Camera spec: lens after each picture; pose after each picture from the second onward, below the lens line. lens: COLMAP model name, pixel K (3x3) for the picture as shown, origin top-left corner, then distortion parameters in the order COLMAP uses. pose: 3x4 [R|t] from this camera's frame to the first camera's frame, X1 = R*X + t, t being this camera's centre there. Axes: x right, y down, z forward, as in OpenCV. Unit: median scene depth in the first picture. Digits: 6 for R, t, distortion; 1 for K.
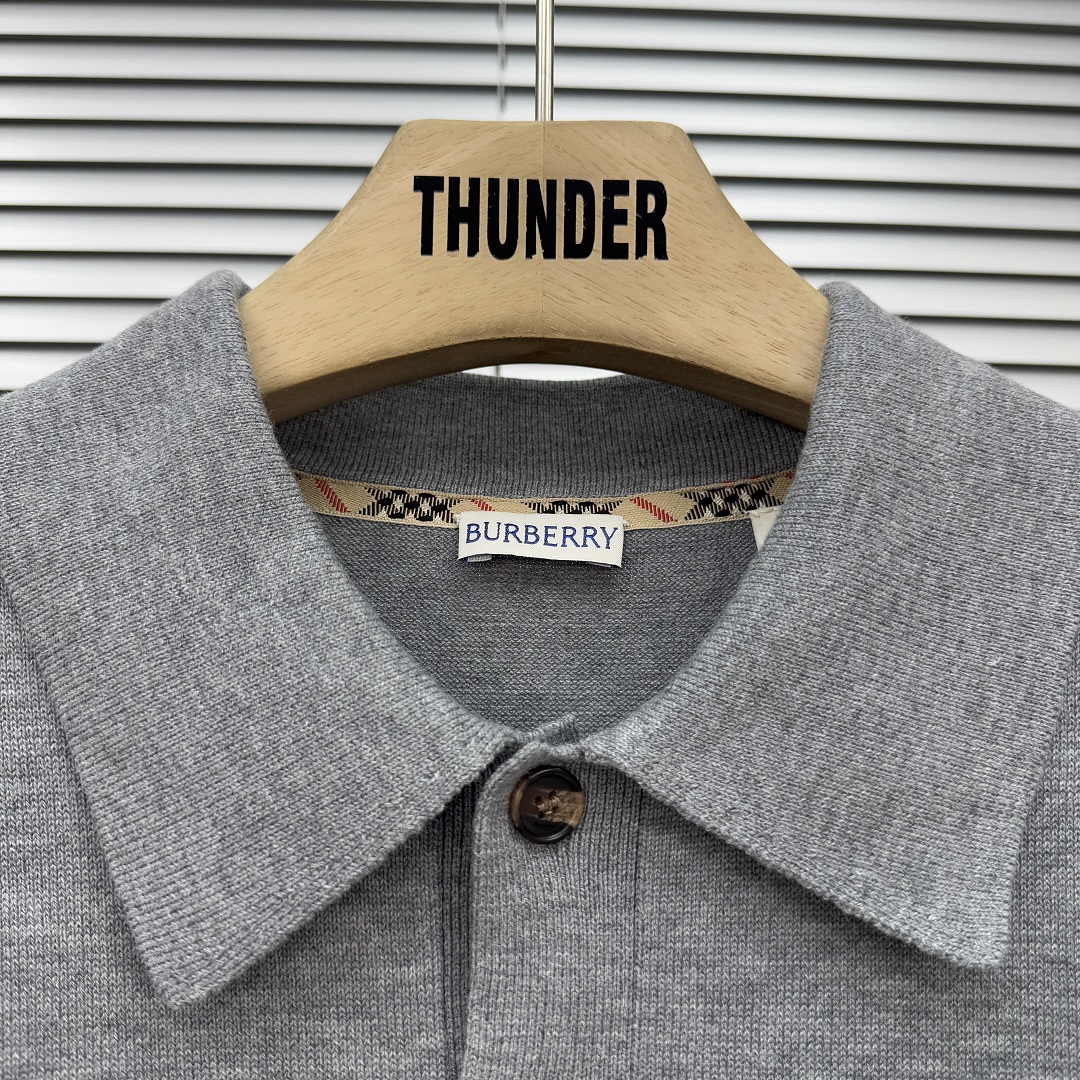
lens RADIAL K [[1001.3, 0, 540.0], [0, 1001.3, 540.0], [0, 0, 1]] dist [0.149490, -0.376555]
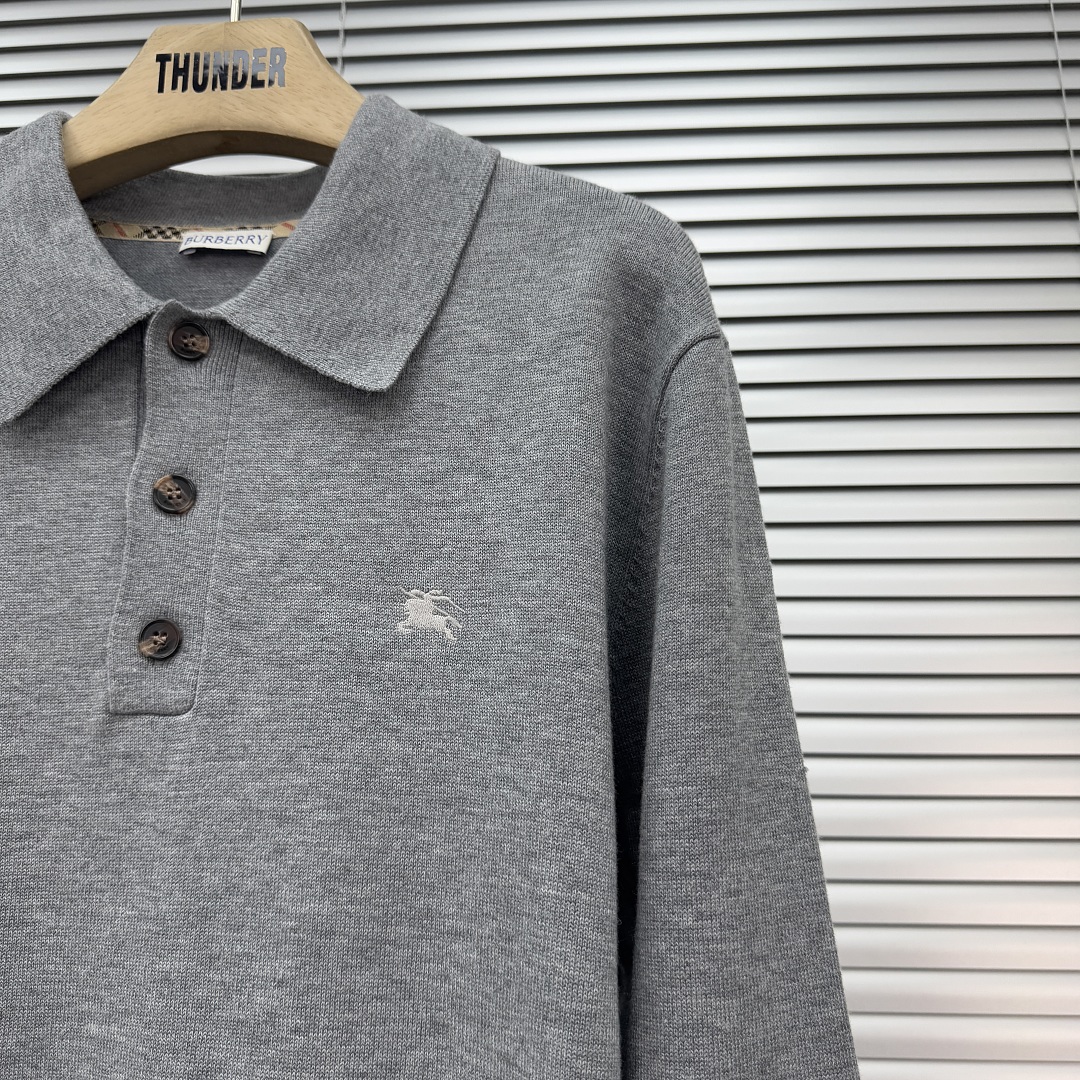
lens RADIAL K [[1004.4, 0, 540.0], [0, 1004.4, 540.0], [0, 0, 1]] dist [-0.005784, -0.020966]
pose [[0.995706, -0.024303, -0.089330, 0.738978], [0.019637, 0.998415, -0.052746, 0.663246], [0.090470, 0.050766, 0.994604, -0.748140]]
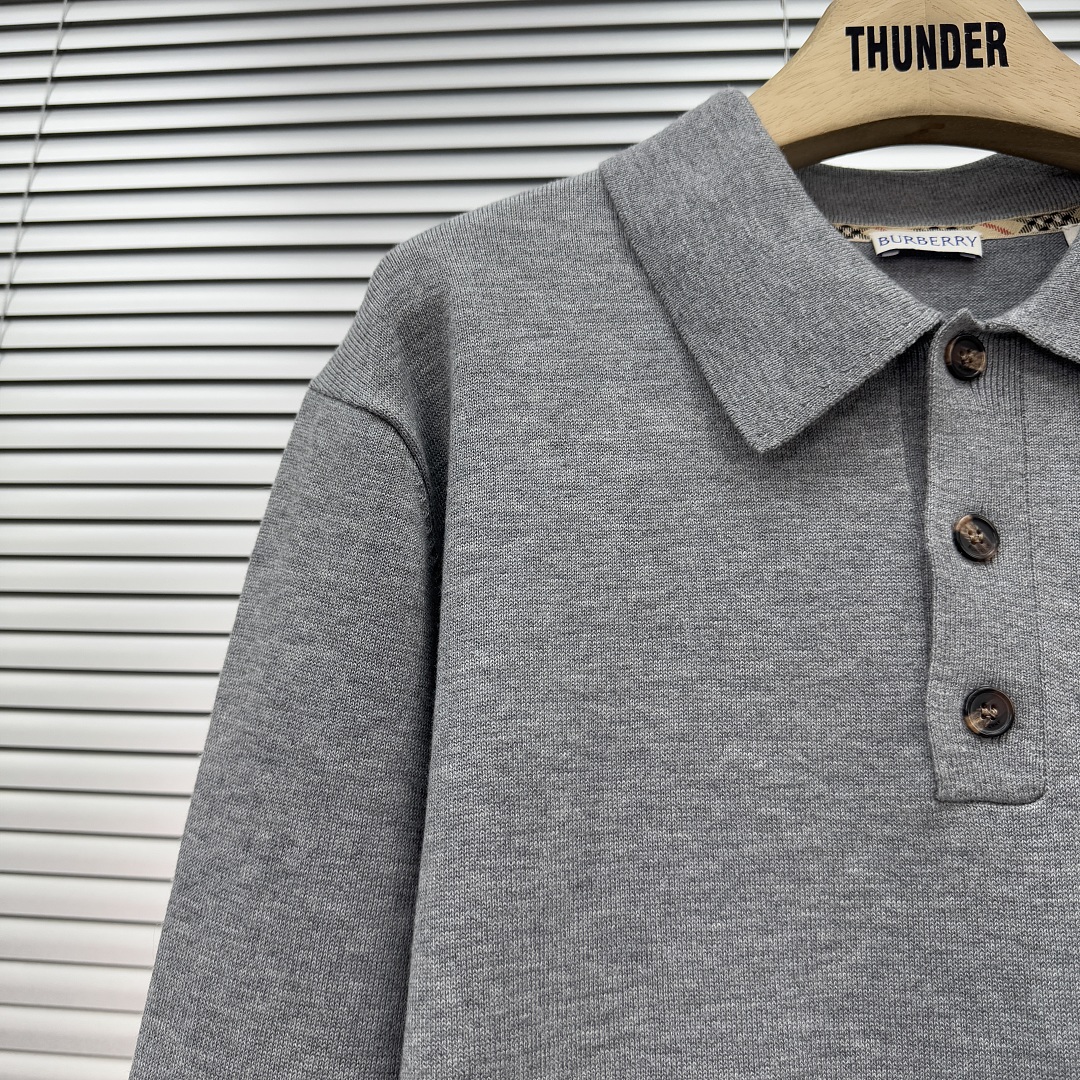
lens RADIAL K [[1004.4, 0, 540.0], [0, 1004.4, 540.0], [0, 0, 1]] dist [-0.005784, -0.020966]
pose [[0.993615, -0.003506, -0.112770, -0.441191], [-0.003860, 0.997875, -0.065038, 0.585595], [0.112759, 0.065058, 0.991490, -0.617411]]
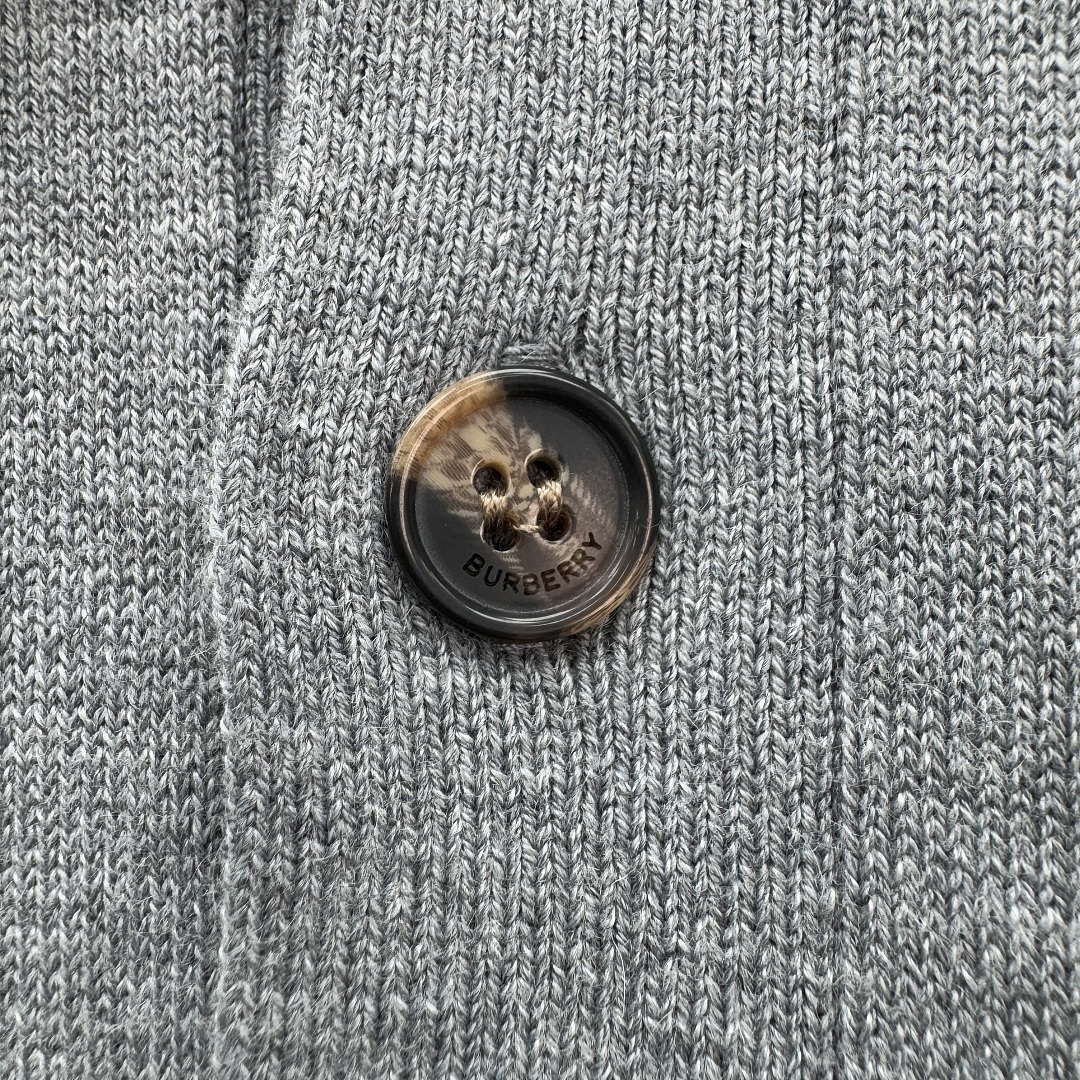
lens RADIAL K [[1019.1, 0, 539.5], [0, 1019.1, 470.5], [0, 0, 1]] dist [-0.016137, -0.014511]
pose [[0.990397, -0.011852, -0.137742, 0.038072], [0.027355, 0.993420, 0.111210, 0.454937], [0.135517, -0.113910, 0.984205, 0.581518]]
